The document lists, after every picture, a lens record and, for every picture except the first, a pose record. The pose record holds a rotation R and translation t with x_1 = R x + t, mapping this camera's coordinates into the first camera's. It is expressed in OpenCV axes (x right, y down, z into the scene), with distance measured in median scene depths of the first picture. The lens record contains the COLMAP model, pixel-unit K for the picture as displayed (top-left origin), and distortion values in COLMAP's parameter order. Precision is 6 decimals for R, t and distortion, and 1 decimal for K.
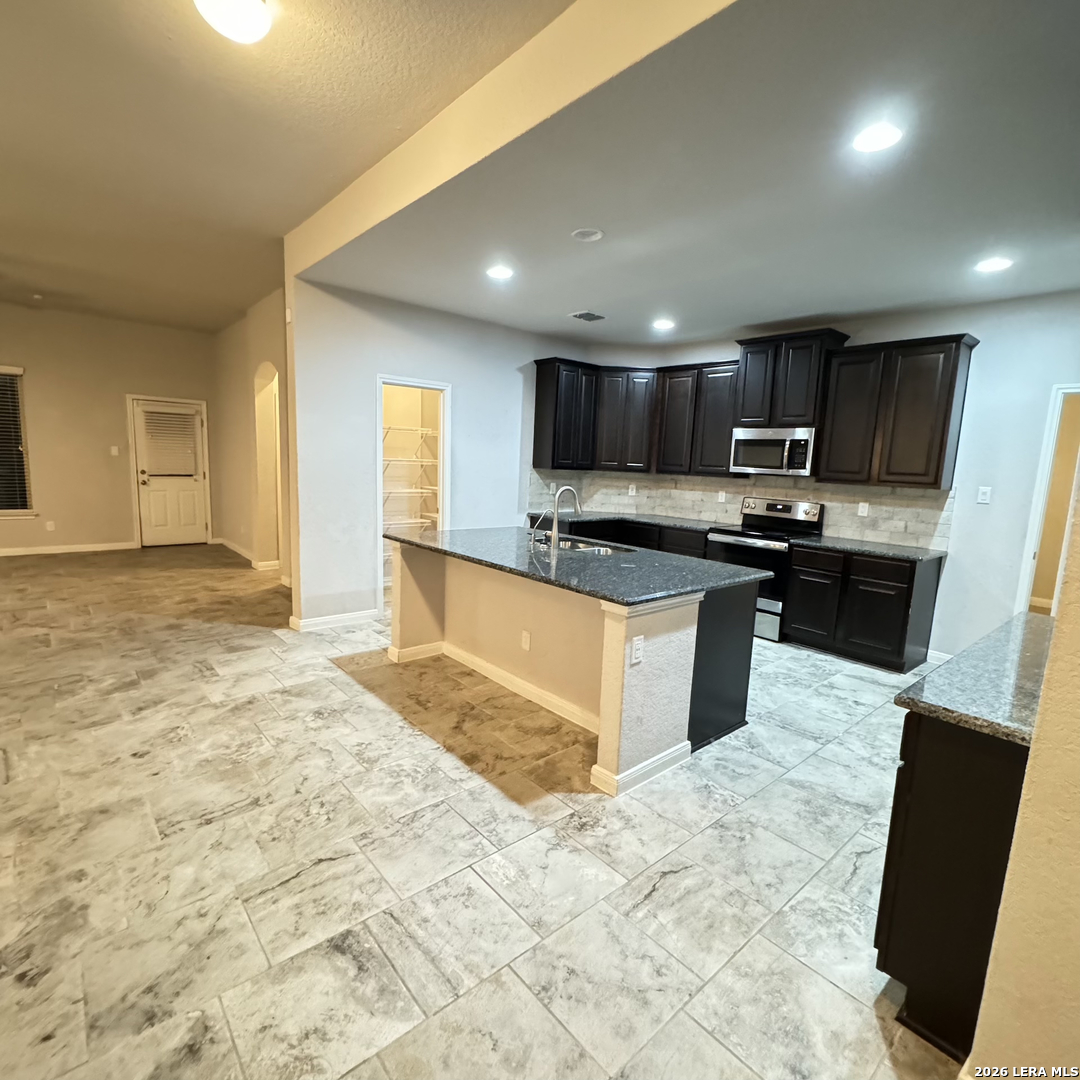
lens RADIAL K [[572.9, 0, 541.1], [0, 572.9, 543.3], [0, 0, 1]] dist [-0.003715, 0.000830]
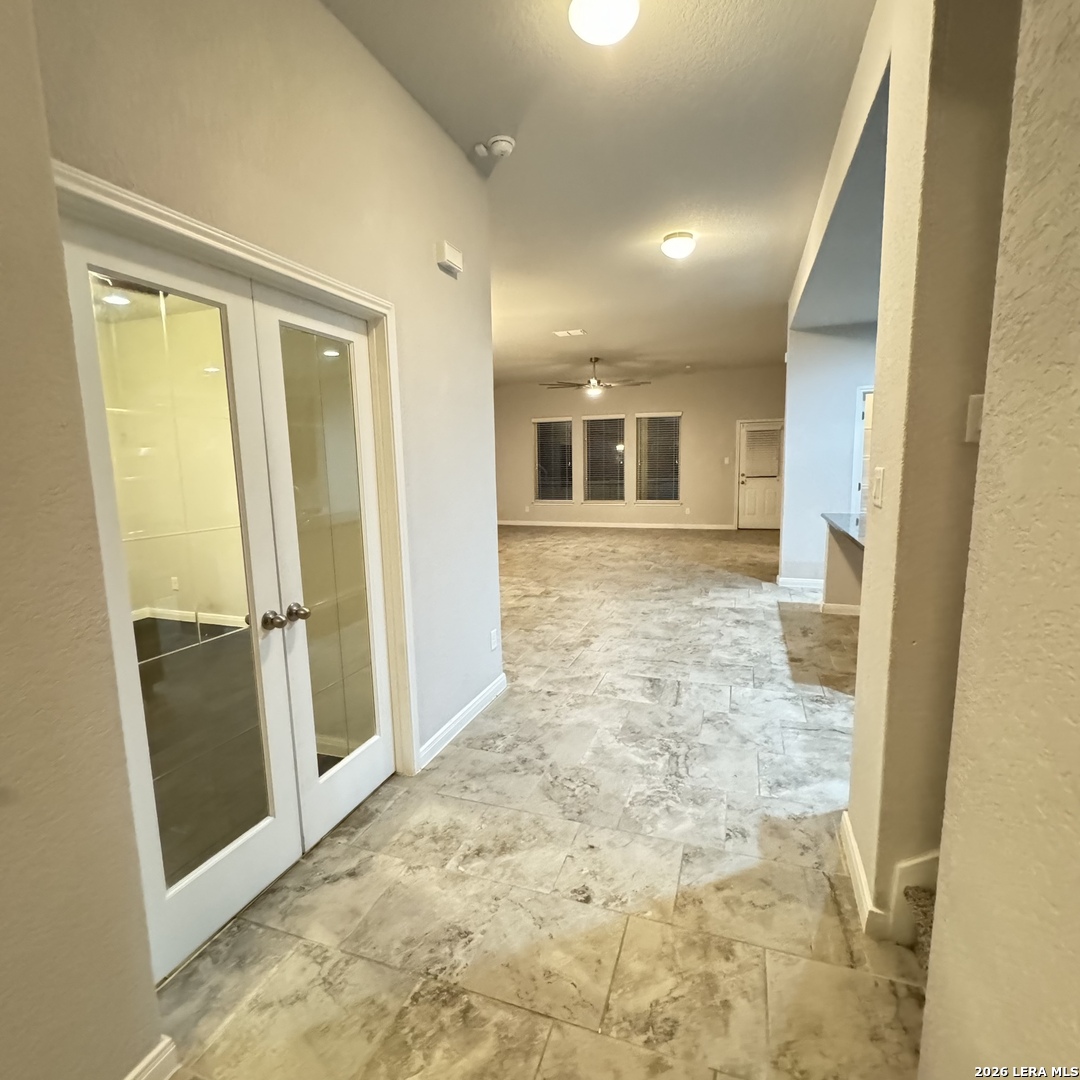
lens RADIAL K [[572.9, 0, 539.0], [0, 572.9, 544.7], [0, 0, 1]] dist [-0.003715, 0.000830]
pose [[0.488986, 0.077500, -0.868842, 0.691114], [-0.084000, 0.995600, 0.041531, 0.067778], [0.868238, 0.052675, 0.493344, -0.260020]]
